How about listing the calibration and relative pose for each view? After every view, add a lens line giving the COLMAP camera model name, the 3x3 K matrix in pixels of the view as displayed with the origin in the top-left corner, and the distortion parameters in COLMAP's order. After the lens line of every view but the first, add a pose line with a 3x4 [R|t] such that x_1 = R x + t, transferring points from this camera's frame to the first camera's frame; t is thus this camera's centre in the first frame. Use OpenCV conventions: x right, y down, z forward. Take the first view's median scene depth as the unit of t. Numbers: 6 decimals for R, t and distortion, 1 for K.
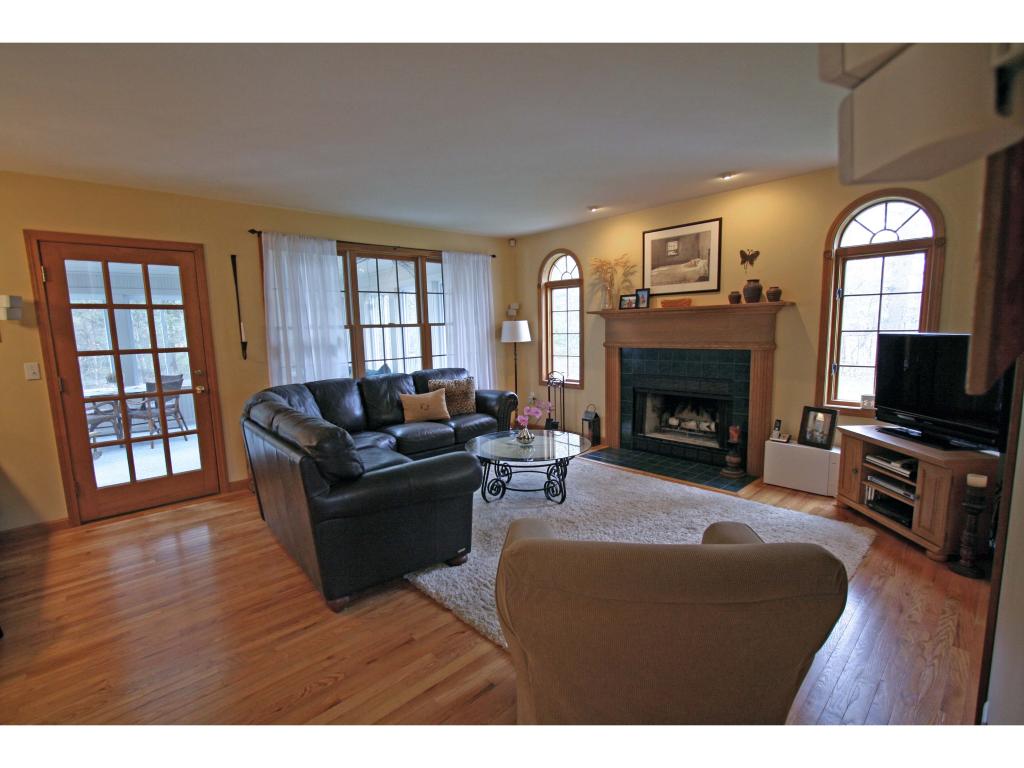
lens RADIAL K [[473.5, 0, 510.5], [0, 473.5, 387.0], [0, 0, 1]] dist [-0.006729, -0.000038]
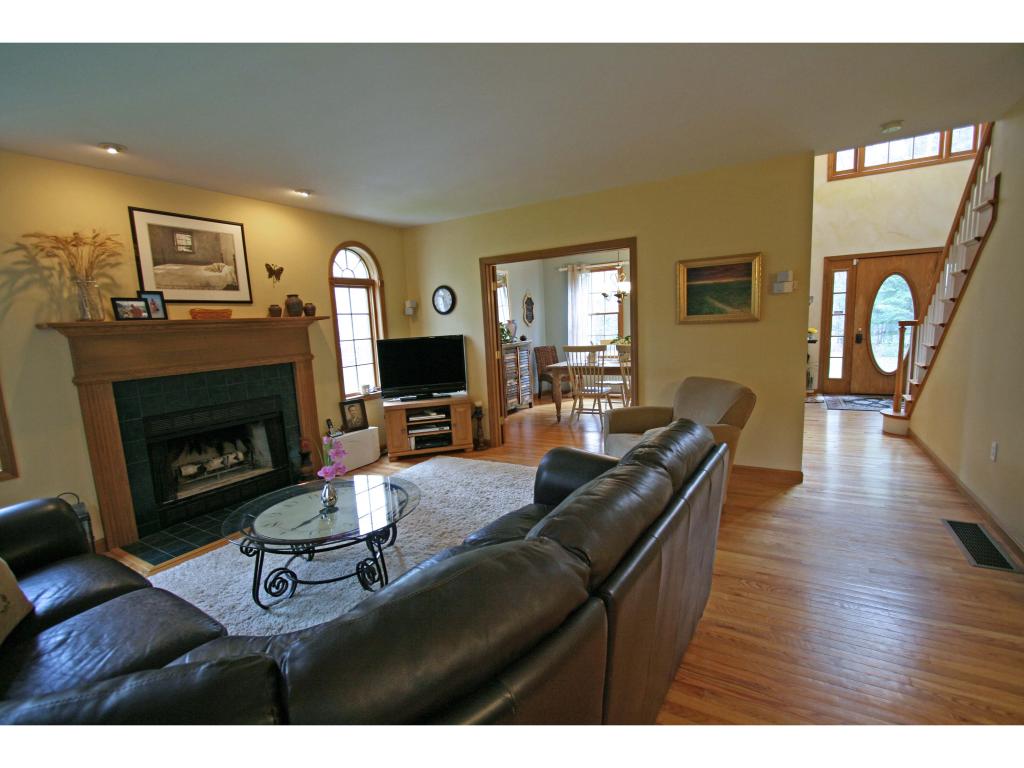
lens RADIAL K [[473.5, 0, 510.3], [0, 473.5, 387.9], [0, 0, 1]] dist [-0.006729, -0.000038]
pose [[-0.267602, -0.094279, 0.958906, -0.582801], [0.180346, 0.972712, 0.145966, -0.083387], [-0.946501, 0.211996, -0.243297, 0.766817]]
